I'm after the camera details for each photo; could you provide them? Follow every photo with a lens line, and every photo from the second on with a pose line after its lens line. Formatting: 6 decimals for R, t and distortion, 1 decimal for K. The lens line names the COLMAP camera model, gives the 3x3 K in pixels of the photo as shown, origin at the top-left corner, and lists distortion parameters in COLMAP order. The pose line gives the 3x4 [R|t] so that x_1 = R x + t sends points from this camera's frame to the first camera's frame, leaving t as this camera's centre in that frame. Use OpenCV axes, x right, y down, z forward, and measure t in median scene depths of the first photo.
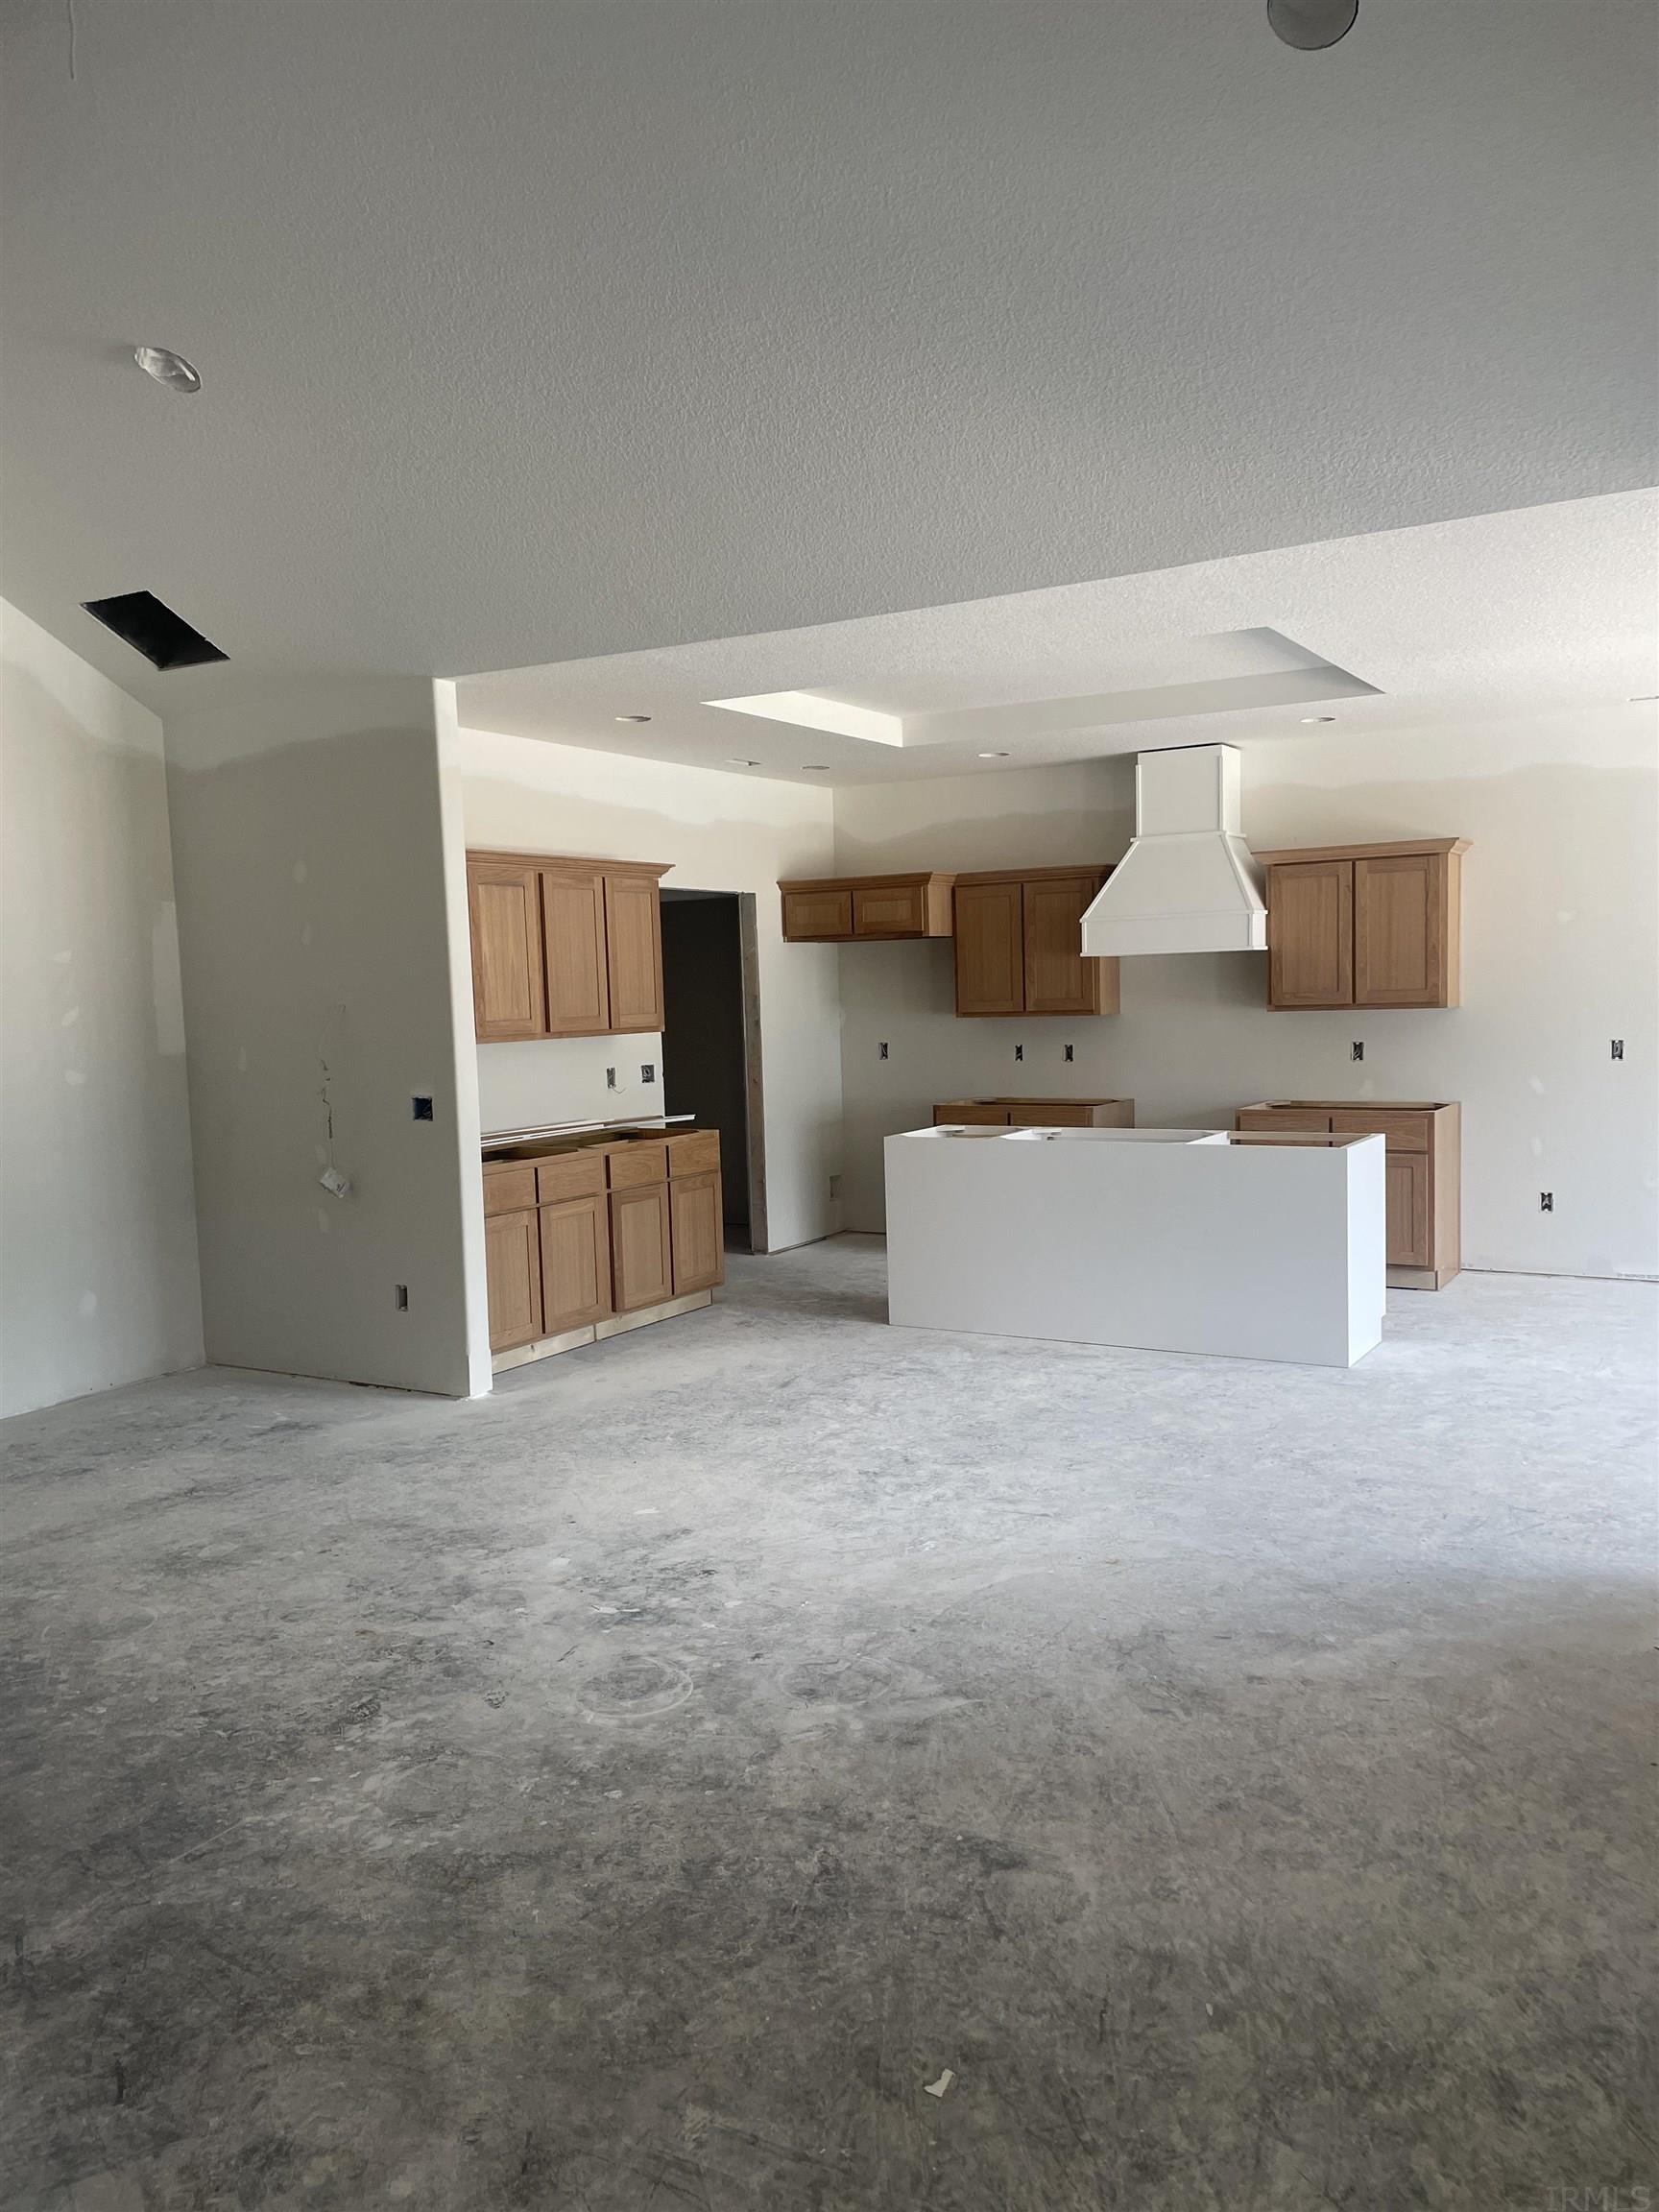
lens RADIAL K [[1658.6, 0, 837.9], [0, 1658.6, 1142.8], [0, 0, 1]] dist [0.086383, -0.105213]
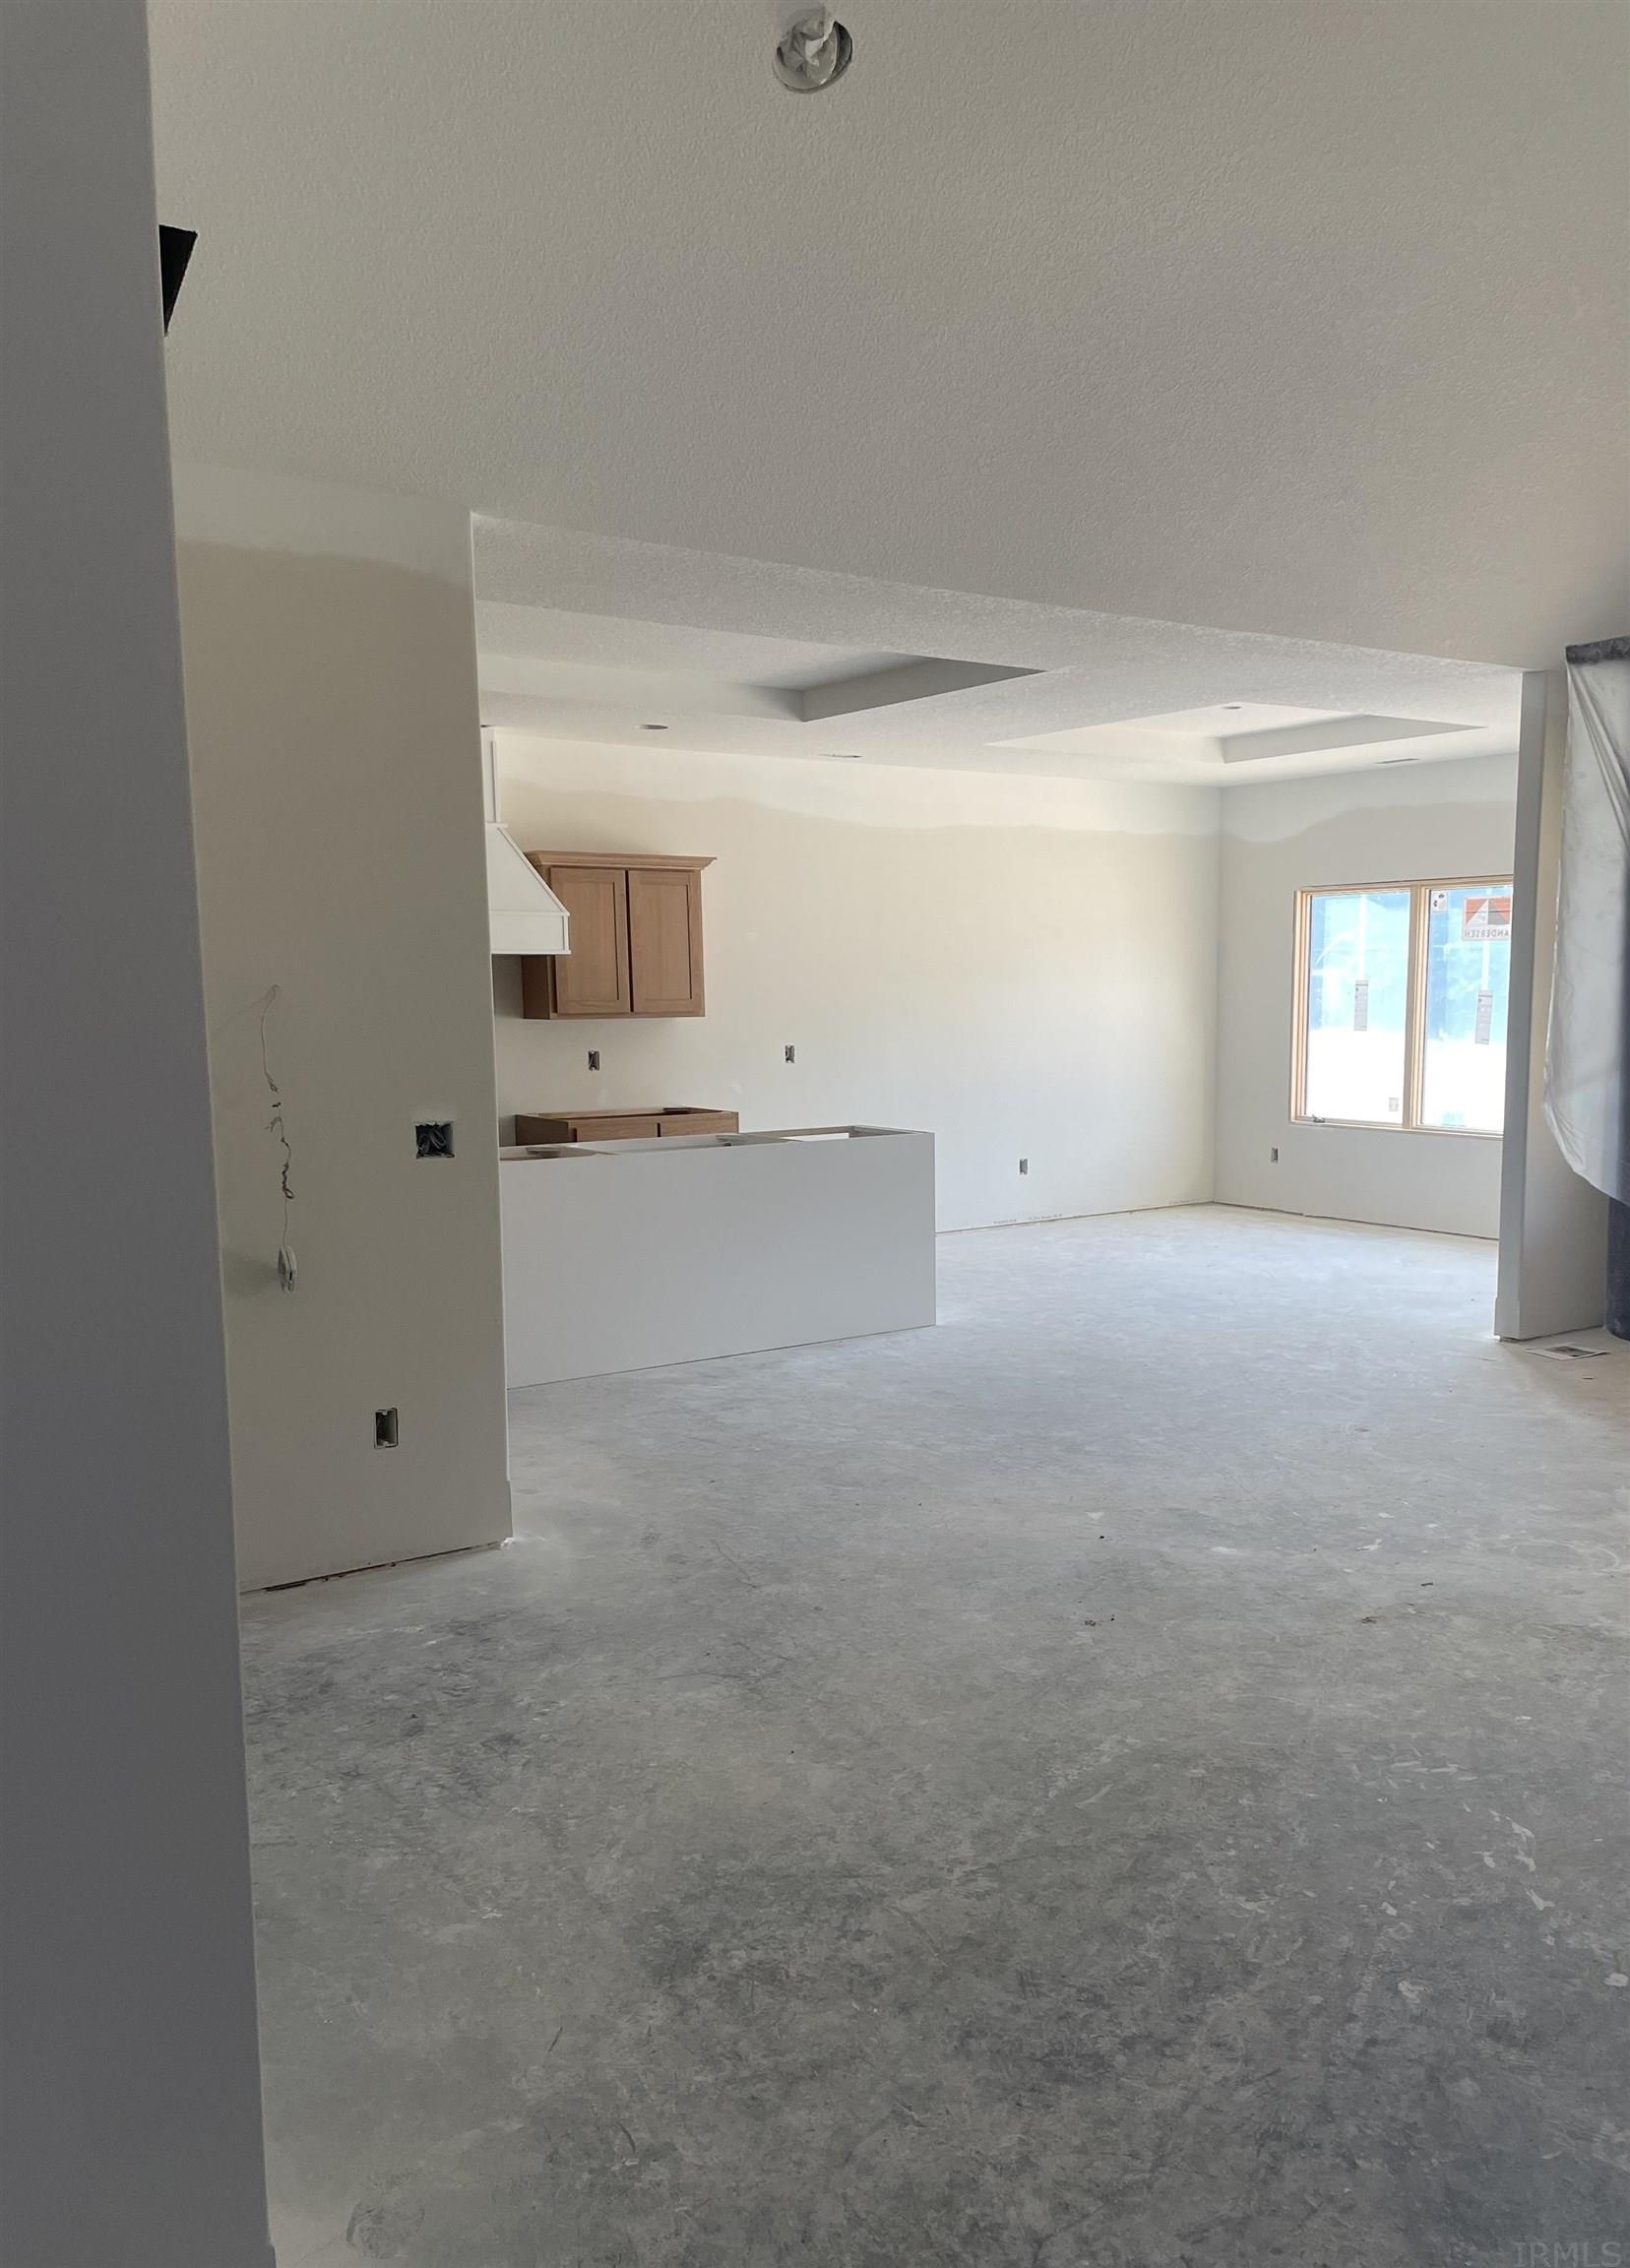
lens RADIAL K [[1871.2, 0, 925.8], [0, 1871.2, 1221.6], [0, 0, 1]] dist [0.079936, -0.000995]
pose [[0.381371, -0.092823, 0.919750, -0.721609], [0.085477, 0.994224, 0.064896, -0.016100], [-0.920462, 0.053868, 0.387103, 0.423747]]
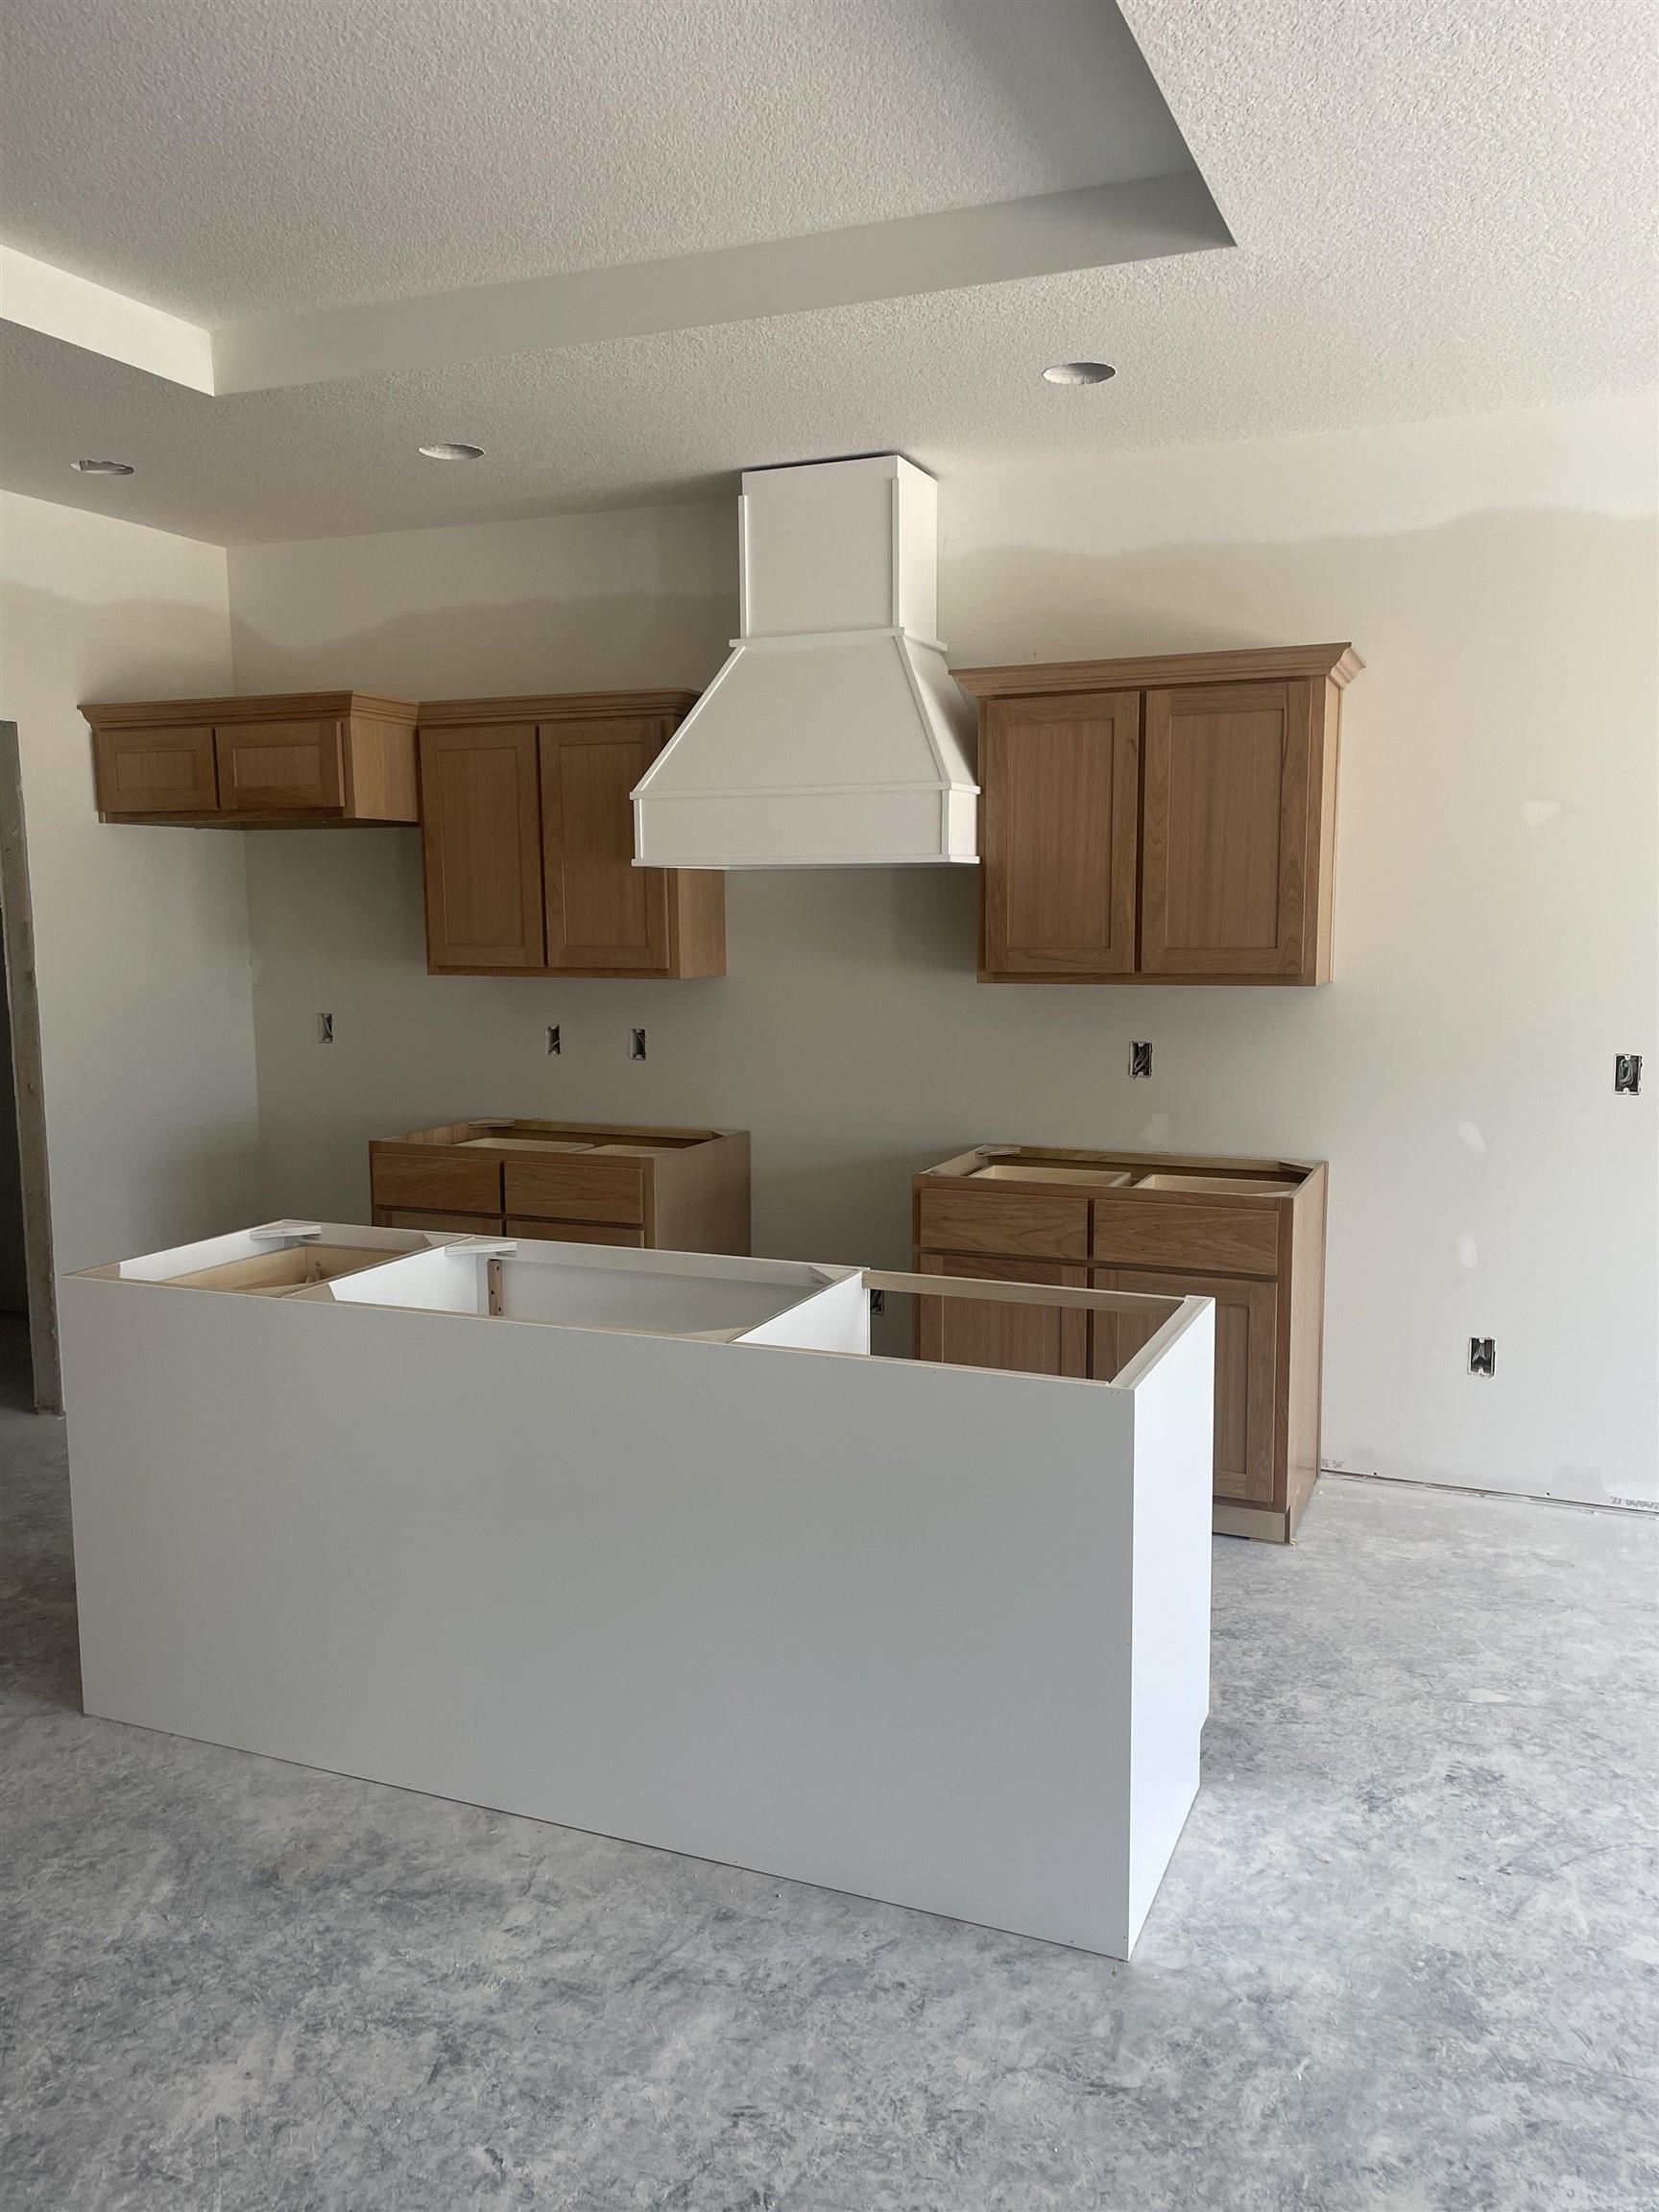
lens RADIAL K [[1658.6, 0, 852.2], [0, 1658.6, 1118.8], [0, 0, 1]] dist [0.086383, -0.105213]
pose [[0.989519, 0.007750, 0.144192, 0.156129], [-0.011812, 0.999556, 0.027339, -0.054025], [-0.143916, -0.028755, 0.989172, 0.532501]]
